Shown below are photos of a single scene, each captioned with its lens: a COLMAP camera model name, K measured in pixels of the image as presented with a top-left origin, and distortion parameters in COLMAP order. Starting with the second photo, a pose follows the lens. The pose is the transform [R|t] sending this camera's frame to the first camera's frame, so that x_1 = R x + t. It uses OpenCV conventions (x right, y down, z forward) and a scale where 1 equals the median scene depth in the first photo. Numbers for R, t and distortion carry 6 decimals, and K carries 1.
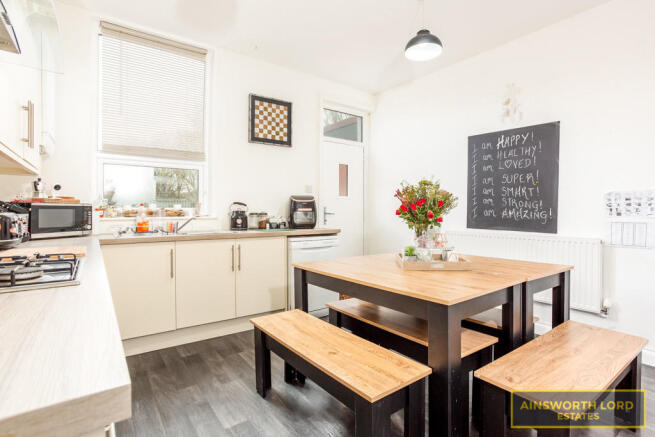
lens RADIAL K [[322.3, 0, 330.7], [0, 322.3, 215.2], [0, 0, 1]] dist [-0.034539, 0.008895]
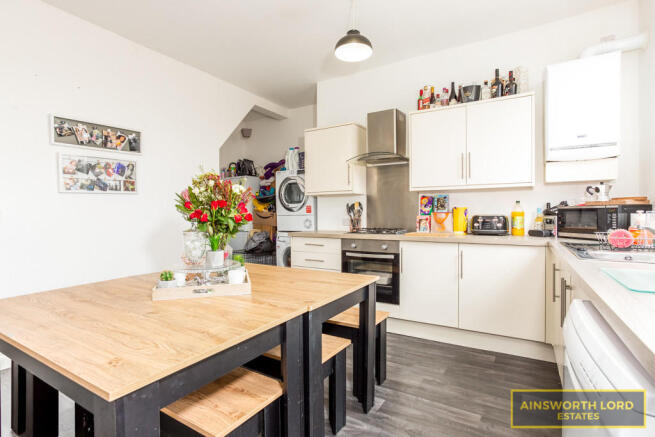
lens RADIAL K [[322.3, 0, 326.9], [0, 322.3, 212.2], [0, 0, 1]] dist [-0.034539, 0.008895]
pose [[-0.925892, -0.001071, -0.377788, 0.225285], [-0.001981, 0.999996, 0.002020, -0.012187], [0.377784, 0.002618, -0.925890, 1.188846]]
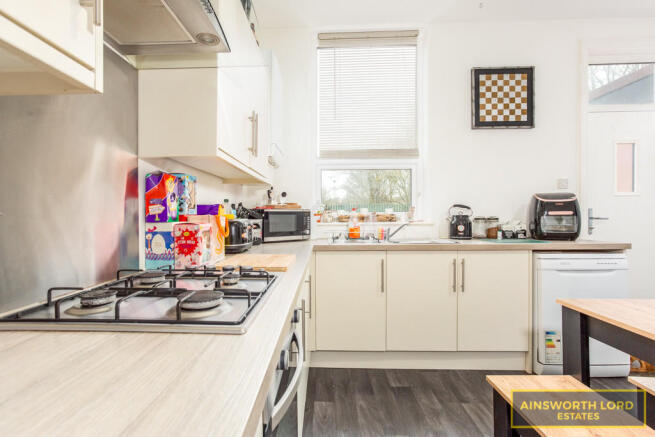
lens RADIAL K [[322.3, 0, 309.9], [0, 322.3, 216.2], [0, 0, 1]] dist [-0.034539, 0.008895]
pose [[0.770913, -0.001926, -0.636938, -0.068742], [-0.002490, 0.999979, -0.006037, -0.005362], [0.636936, 0.006240, 0.770892, 0.148929]]
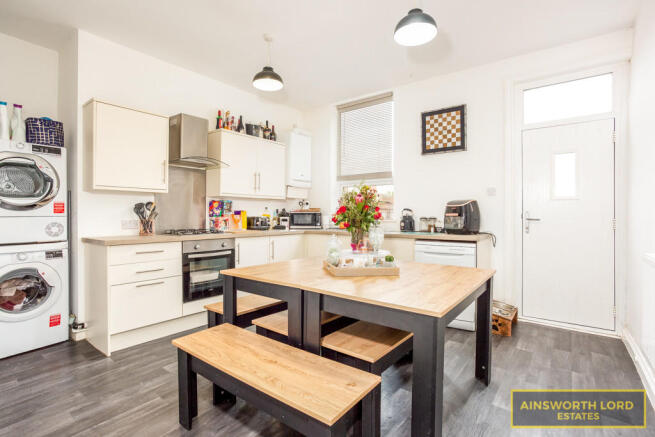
lens RADIAL K [[322.3, 0, 328.8], [0, 322.3, 217.8], [0, 0, 1]] dist [-0.034539, 0.008895]
pose [[0.284992, 0.009058, -0.958487, 0.840894], [-0.013982, 0.999888, 0.005291, -0.008484], [0.958428, 0.011894, 0.285087, 0.408294]]
